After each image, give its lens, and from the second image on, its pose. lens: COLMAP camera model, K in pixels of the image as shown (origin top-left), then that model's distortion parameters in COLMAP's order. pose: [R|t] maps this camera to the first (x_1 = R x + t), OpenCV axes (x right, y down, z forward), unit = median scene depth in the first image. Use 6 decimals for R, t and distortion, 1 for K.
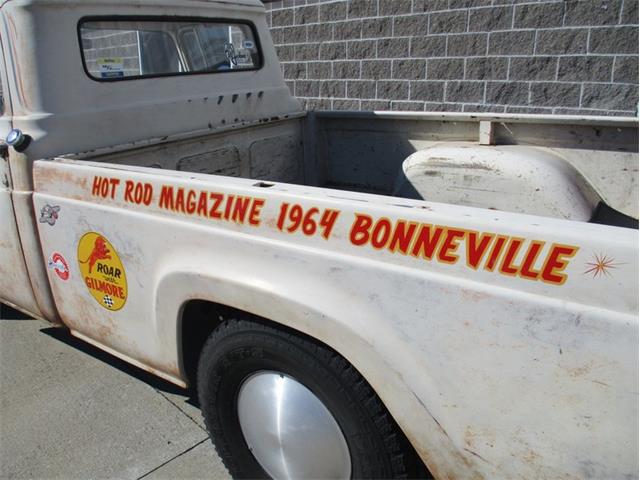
lens RADIAL K [[536.2, 0, 314.6], [0, 536.2, 244.3], [0, 0, 1]] dist [-0.063470, 0.029143]
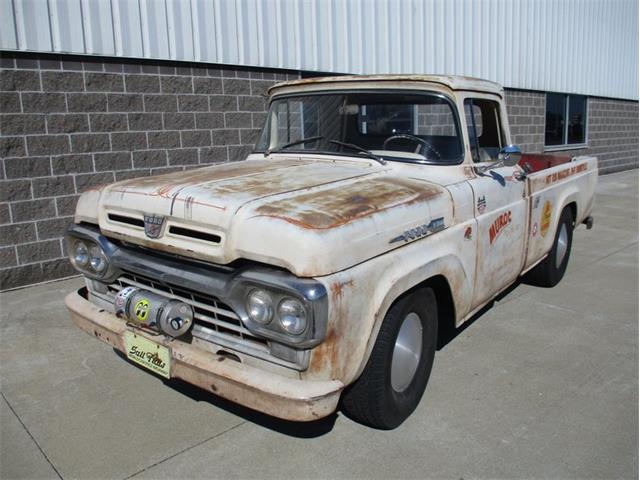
lens RADIAL K [[536.2, 0, 322.4], [0, 536.2, 245.9], [0, 0, 1]] dist [-0.063470, 0.029143]
pose [[0.025587, -0.198185, 0.979831, -1.040829], [0.332258, 0.926116, 0.178644, -0.219406], [-0.942841, 0.320985, 0.089545, 0.679355]]
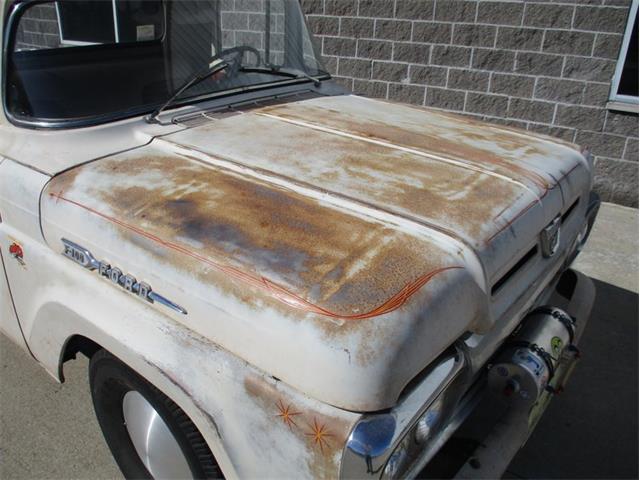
lens RADIAL K [[536.2, 0, 314.2], [0, 536.2, 245.2], [0, 0, 1]] dist [-0.063470, 0.029143]
pose [[0.972743, -0.058813, 0.224305, -0.236702], [0.030666, 0.991433, 0.126968, -0.054289], [-0.229851, -0.116629, 0.966212, -0.004283]]
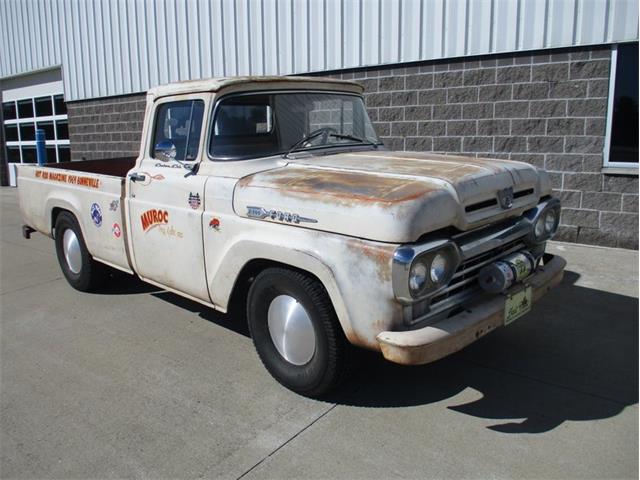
lens RADIAL K [[536.2, 0, 310.2], [0, 536.2, 244.9], [0, 0, 1]] dist [-0.063470, 0.029143]
pose [[0.992333, -0.037740, 0.117687, -0.312757], [0.049473, 0.993914, -0.098425, 0.084869], [-0.113256, 0.103493, 0.988161, -0.280542]]
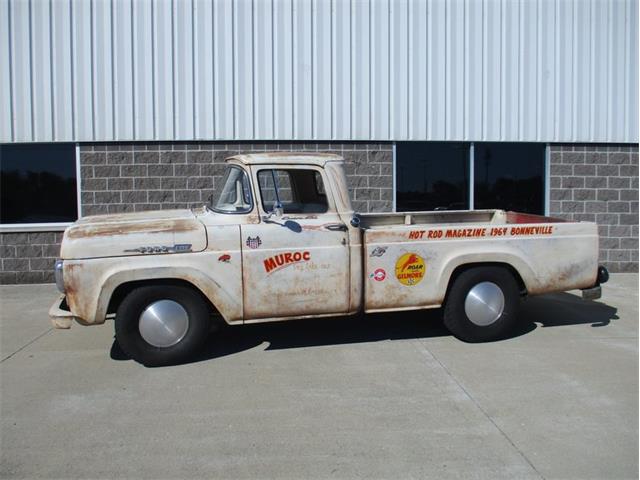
lens RADIAL K [[536.2, 0, 318.0], [0, 536.2, 253.5], [0, 0, 1]] dist [-0.063470, 0.029143]
pose [[0.646222, -0.074030, 0.759550, -1.030975], [0.234128, 0.966520, -0.104993, 0.056607], [-0.726348, 0.245681, 0.641919, -0.135565]]
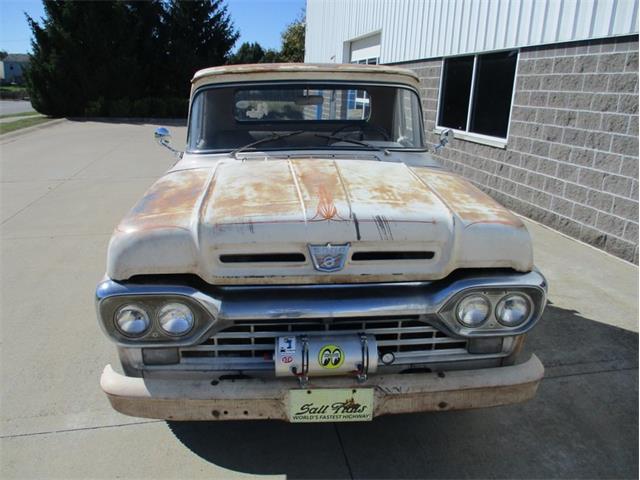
lens RADIAL K [[536.2, 0, 307.6], [0, 536.2, 243.9], [0, 0, 1]] dist [-0.063470, 0.029143]
pose [[0.819273, 0.191615, -0.540440, 0.185953], [-0.207203, 0.977756, 0.032560, -0.034202], [0.534657, 0.085306, 0.840753, -0.090335]]
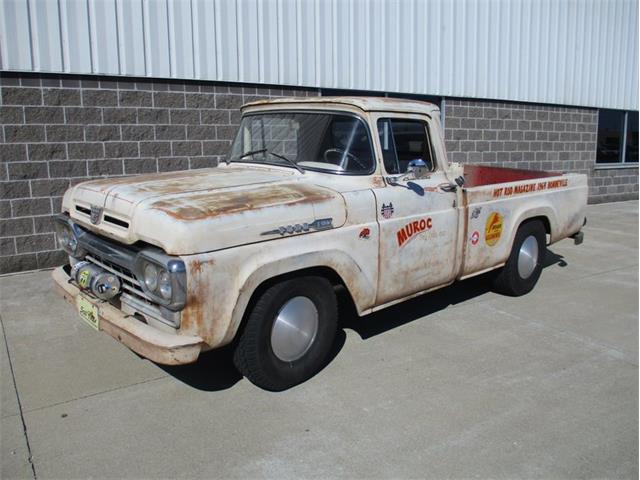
lens RADIAL K [[536.2, 0, 322.5], [0, 536.2, 247.9], [0, 0, 1]] dist [-0.063470, 0.029143]
pose [[0.191724, -0.176938, 0.965368, -1.138626], [0.306616, 0.945180, 0.112344, -0.148589], [-0.932324, 0.274458, 0.235466, 0.462387]]
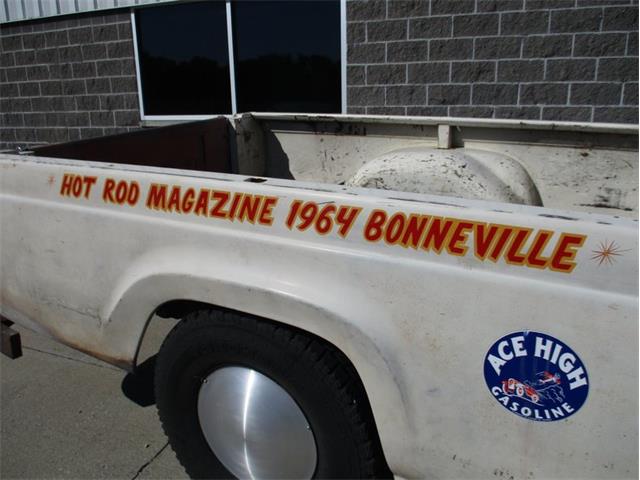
lens RADIAL K [[536.2, 0, 306.5], [0, 536.2, 238.8], [0, 0, 1]] dist [-0.063470, 0.029143]
pose [[0.928033, -0.118921, 0.353006, -0.724003], [0.129635, 0.991539, -0.006772, -0.140154], [-0.349214, 0.052047, 0.935596, 0.475480]]
